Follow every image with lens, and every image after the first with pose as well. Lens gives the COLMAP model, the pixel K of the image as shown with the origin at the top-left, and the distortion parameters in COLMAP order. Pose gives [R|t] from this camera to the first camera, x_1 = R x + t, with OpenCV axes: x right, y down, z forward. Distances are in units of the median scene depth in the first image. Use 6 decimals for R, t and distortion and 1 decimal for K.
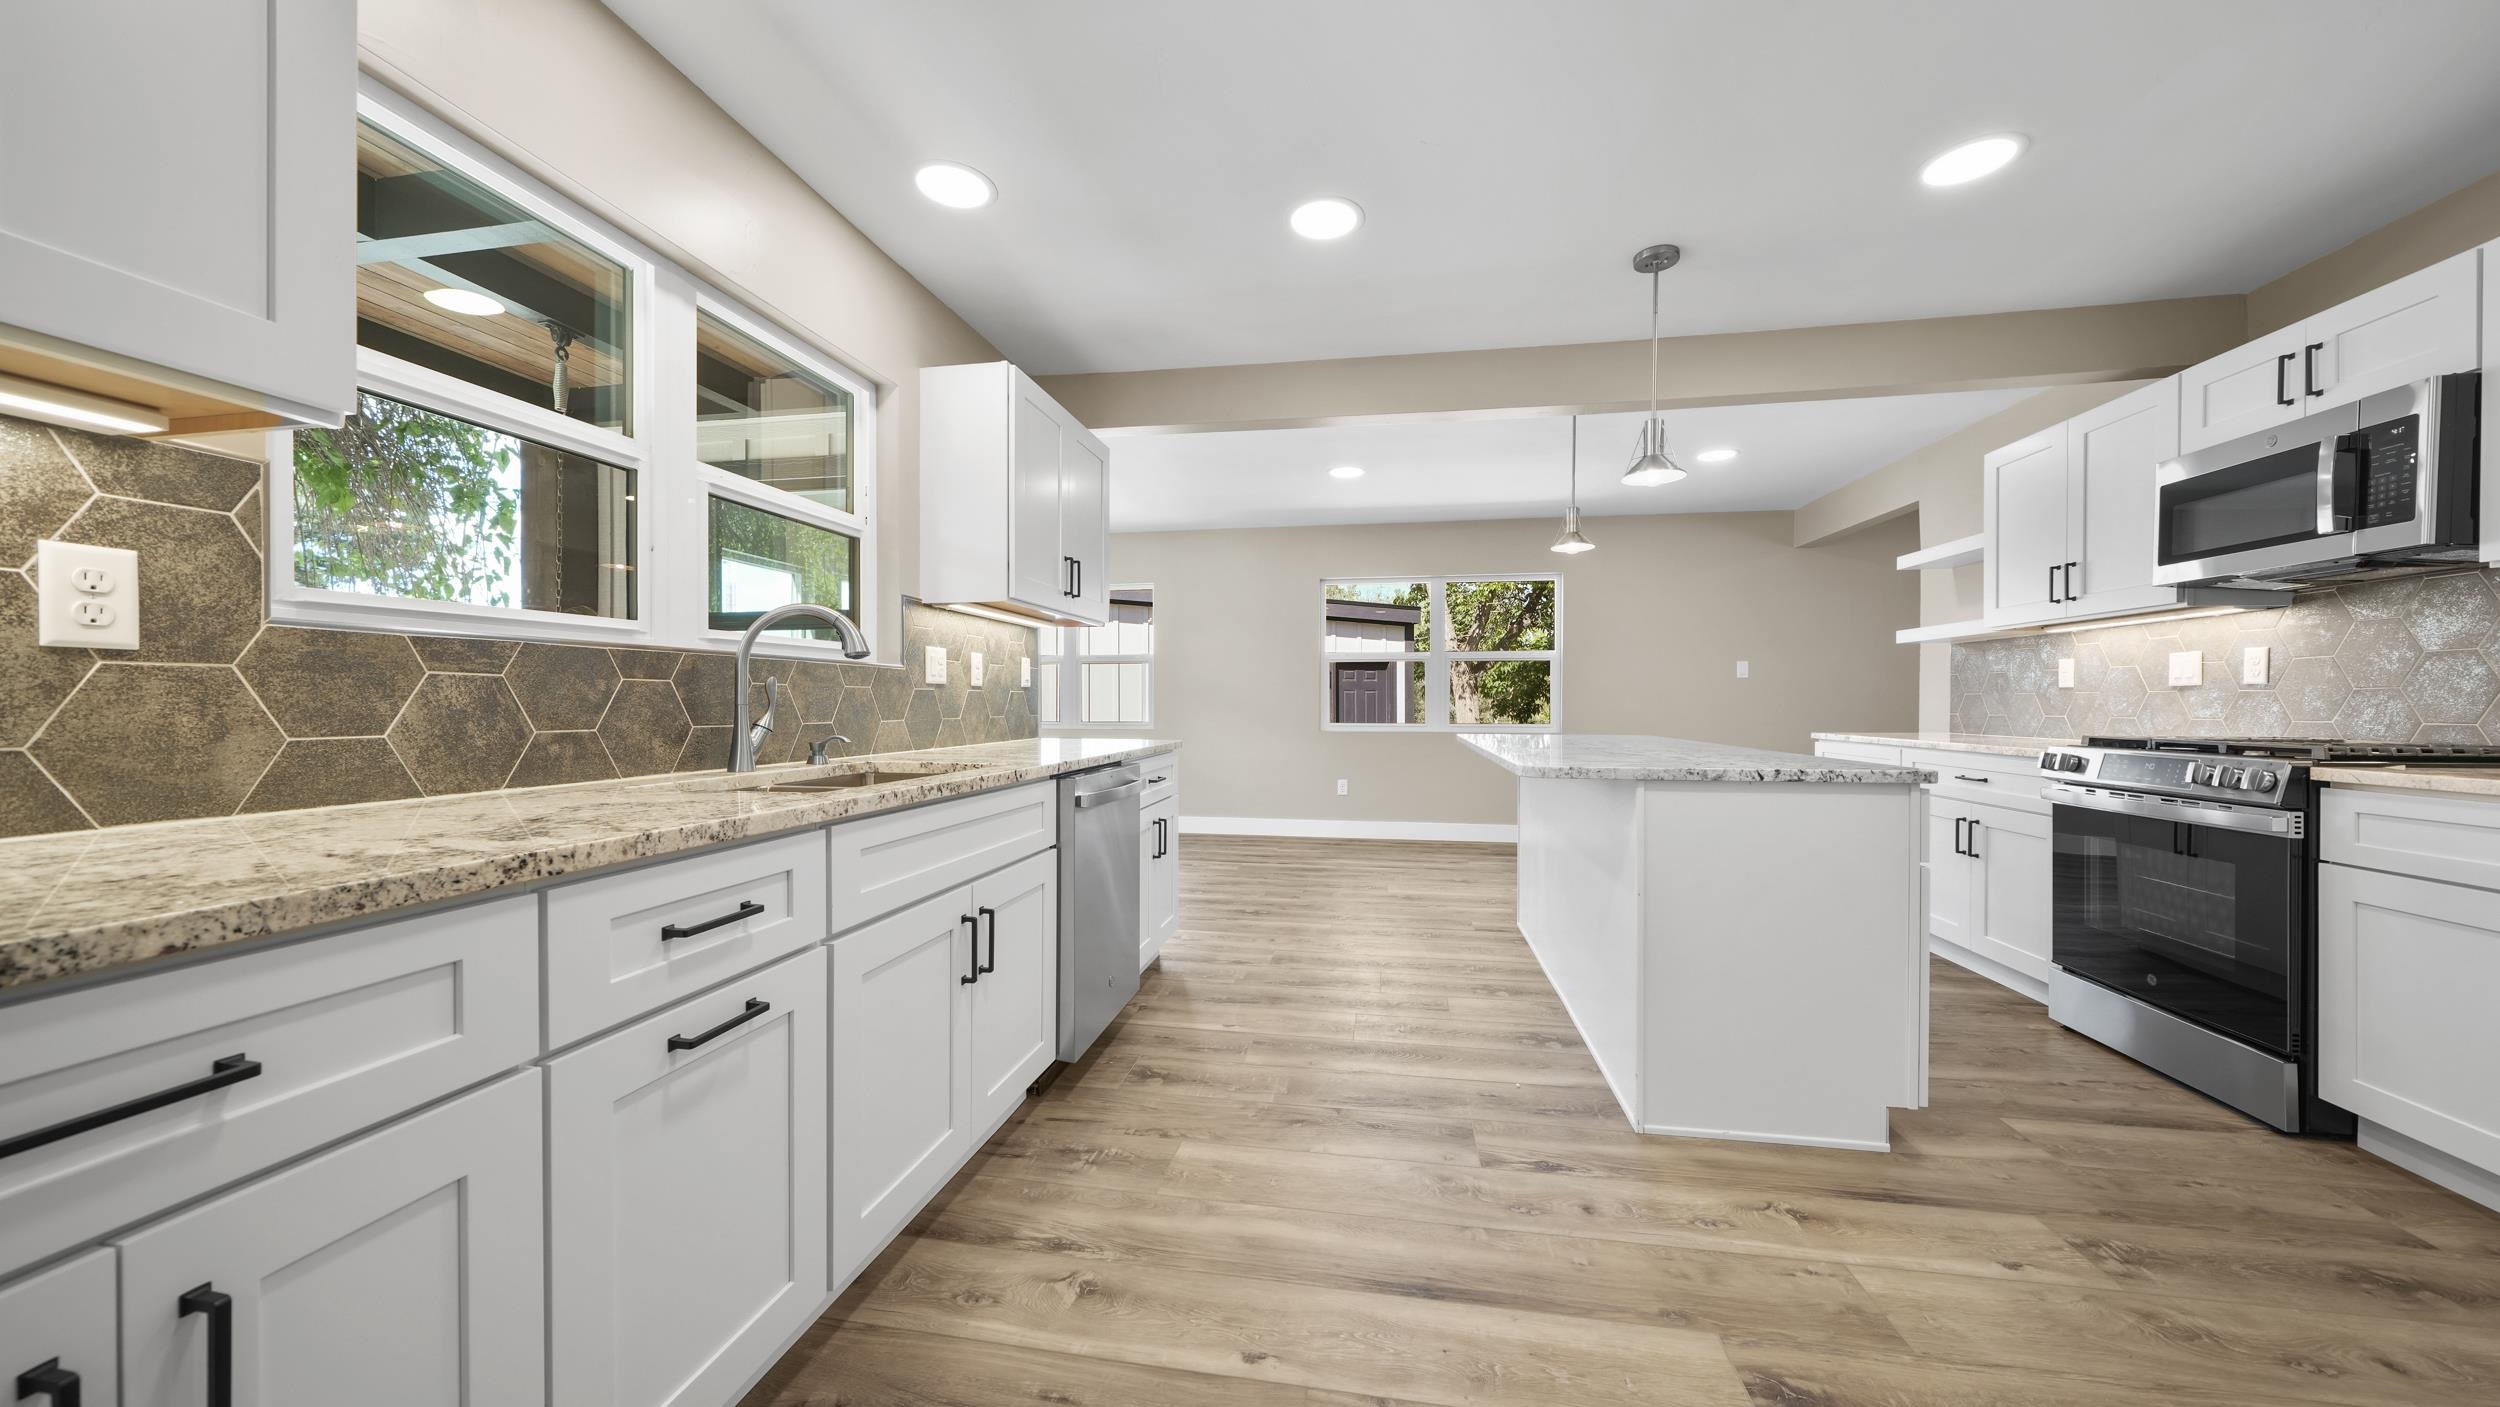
lens RADIAL K [[840.6, 0, 1259.1], [0, 840.6, 711.3], [0, 0, 1]] dist [-0.001393, -0.000048]
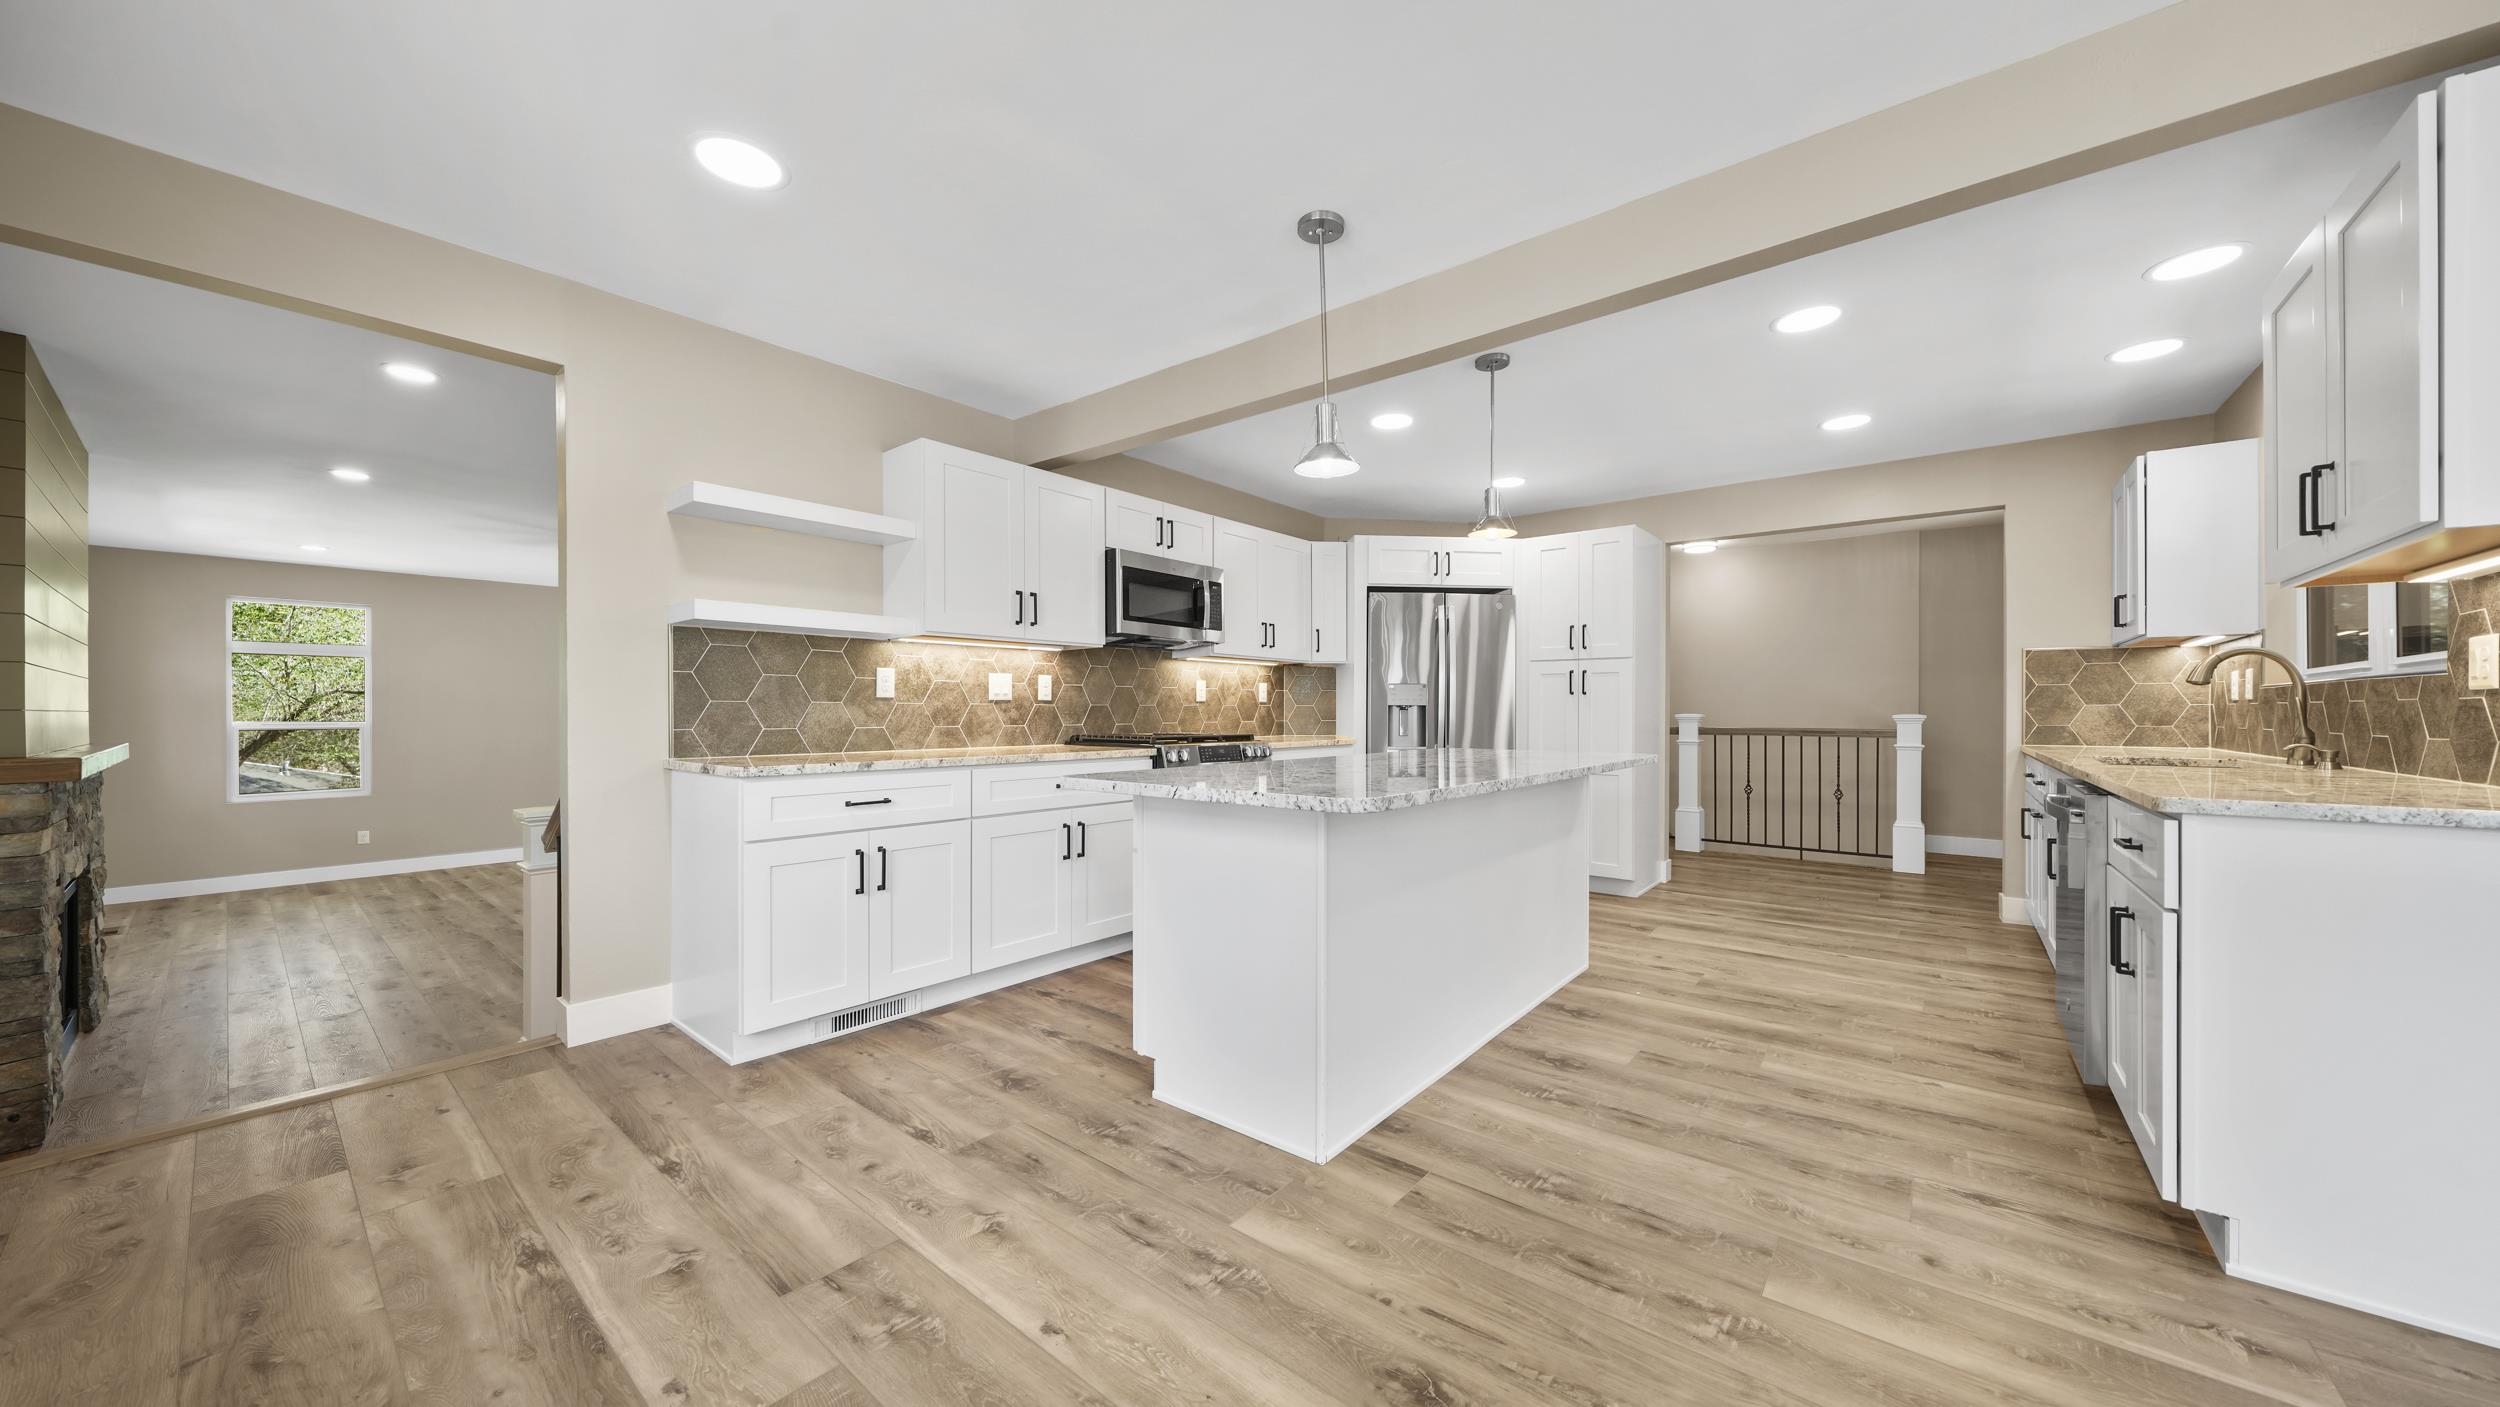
lens RADIAL K [[840.6, 0, 1259.1], [0, 840.6, 711.3], [0, 0, 1]] dist [-0.001393, -0.000048]
pose [[-0.868495, -0.000709, 0.495698, 0.150749], [0.004149, 0.999954, 0.008698, -0.027279], [-0.495681, 0.009611, -0.868451, 2.260755]]
